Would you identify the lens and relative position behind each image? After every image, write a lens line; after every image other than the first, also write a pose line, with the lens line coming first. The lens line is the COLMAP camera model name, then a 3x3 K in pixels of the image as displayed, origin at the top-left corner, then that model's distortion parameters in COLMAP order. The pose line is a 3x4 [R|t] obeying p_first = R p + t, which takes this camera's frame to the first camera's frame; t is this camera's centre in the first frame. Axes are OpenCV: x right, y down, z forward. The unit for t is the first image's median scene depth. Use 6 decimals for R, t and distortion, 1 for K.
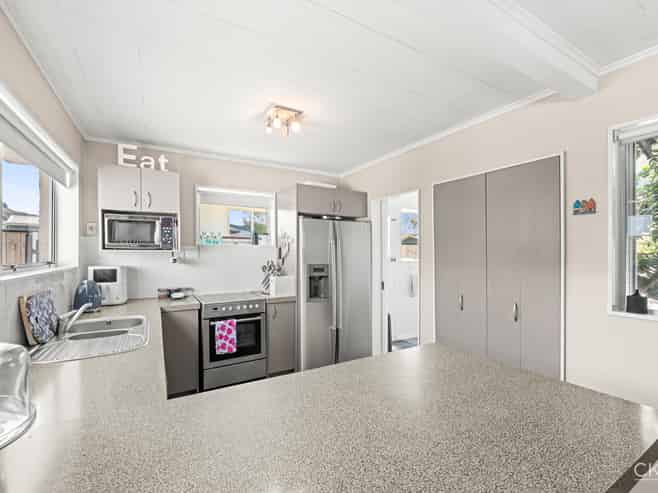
lens RADIAL K [[286.7, 0, 329.2], [0, 286.7, 251.0], [0, 0, 1]] dist [0.001253, -0.000002]
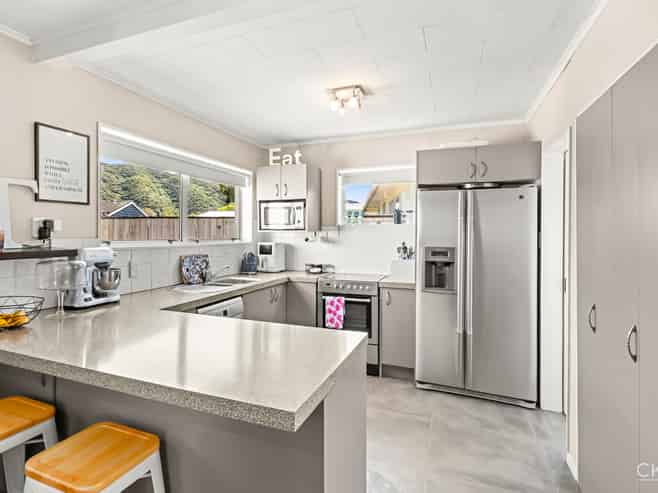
lens RADIAL K [[366.9, 0, 326.0], [0, 366.9, 230.5], [0, 0, 1]] dist [-0.000743, -0.000234]
pose [[0.637569, -0.005197, -0.770375, 0.636816], [0.004195, 0.999986, -0.003274, 0.002948], [0.770382, -0.001145, 0.637582, 0.112615]]
